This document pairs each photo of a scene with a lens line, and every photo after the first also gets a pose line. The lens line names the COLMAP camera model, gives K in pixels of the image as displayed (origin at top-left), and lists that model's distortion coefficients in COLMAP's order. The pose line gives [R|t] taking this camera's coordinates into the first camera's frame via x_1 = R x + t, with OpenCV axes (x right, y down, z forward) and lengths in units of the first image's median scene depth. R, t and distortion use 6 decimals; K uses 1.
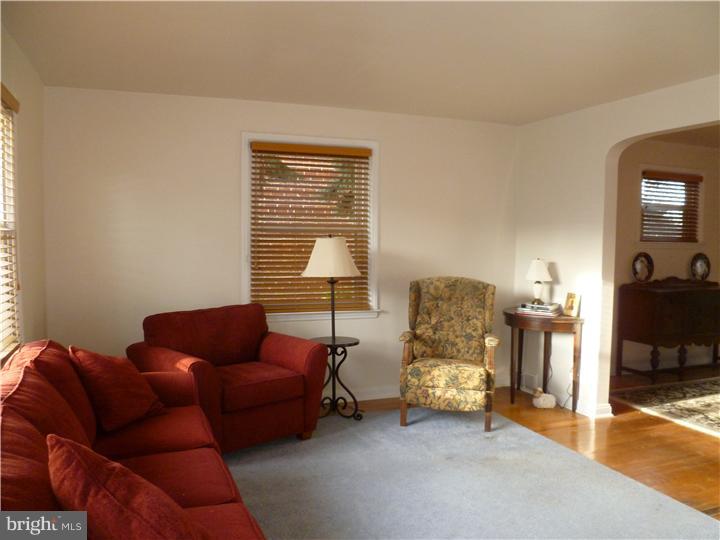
lens RADIAL K [[600.9, 0, 361.0], [0, 600.9, 272.4], [0, 0, 1]] dist [-0.063060, 0.014096]
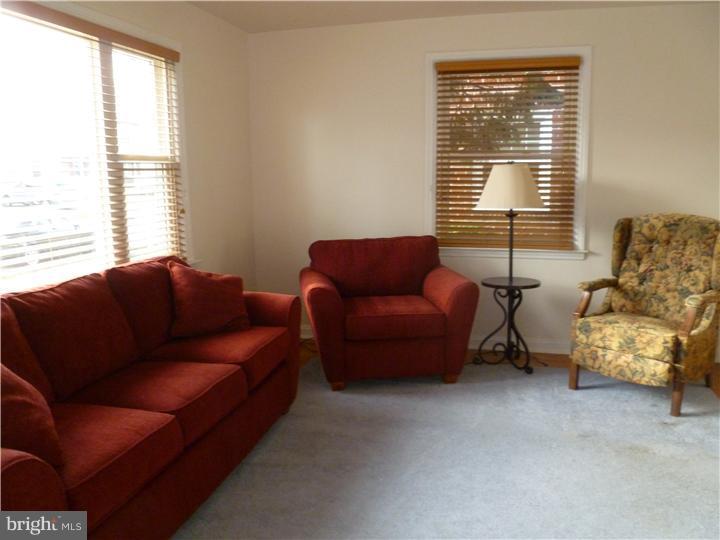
lens RADIAL K [[600.9, 0, 359.8], [0, 600.9, 267.5], [0, 0, 1]] dist [-0.063060, 0.014096]
pose [[0.815755, 0.073765, -0.573674, 0.286440], [-0.017098, 0.994476, 0.103561, 0.004991], [0.578144, -0.074672, 0.812510, 0.155886]]
